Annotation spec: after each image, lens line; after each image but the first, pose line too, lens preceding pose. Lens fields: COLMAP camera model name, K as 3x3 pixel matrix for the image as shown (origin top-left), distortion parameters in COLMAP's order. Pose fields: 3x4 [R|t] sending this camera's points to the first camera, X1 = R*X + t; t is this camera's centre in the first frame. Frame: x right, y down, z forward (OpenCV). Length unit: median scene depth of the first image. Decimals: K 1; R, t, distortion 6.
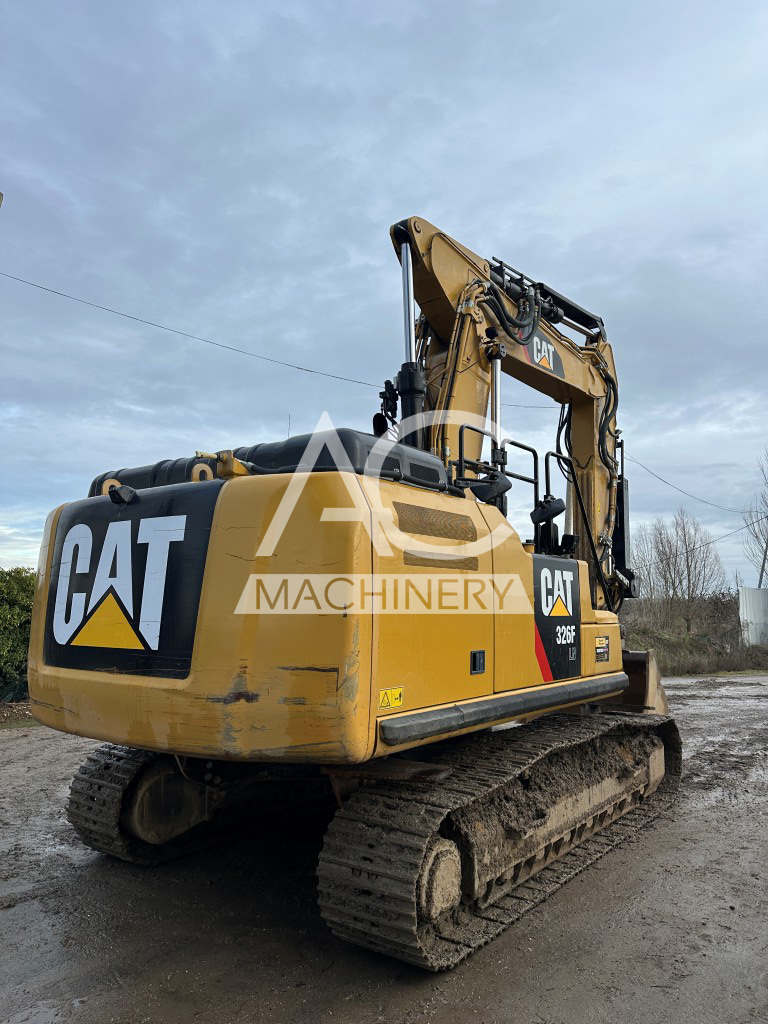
lens RADIAL K [[717.2, 0, 384.9], [0, 717.2, 521.1], [0, 0, 1]] dist [0.053197, -0.058734]
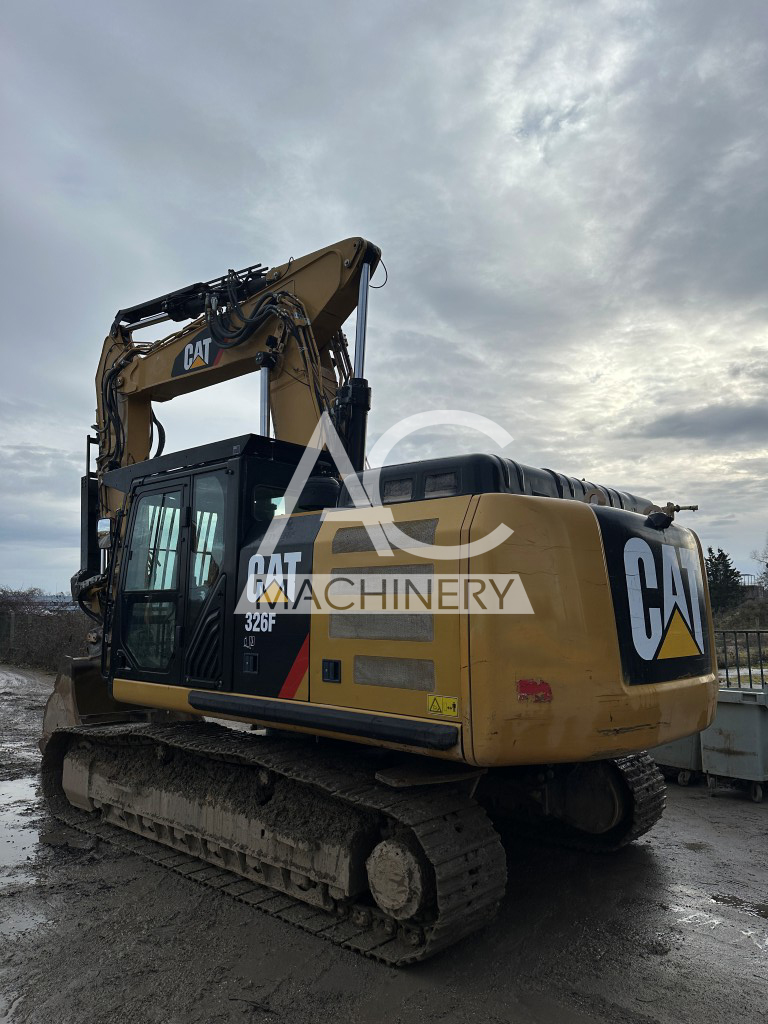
lens RADIAL K [[717.2, 0, 389.7], [0, 717.2, 517.6], [0, 0, 1]] dist [0.053197, -0.058734]
pose [[0.080218, 0.126904, 0.988666, -1.488788], [-0.128866, 0.984859, -0.115960, 0.142172], [-0.988412, -0.118103, 0.095358, 1.299059]]
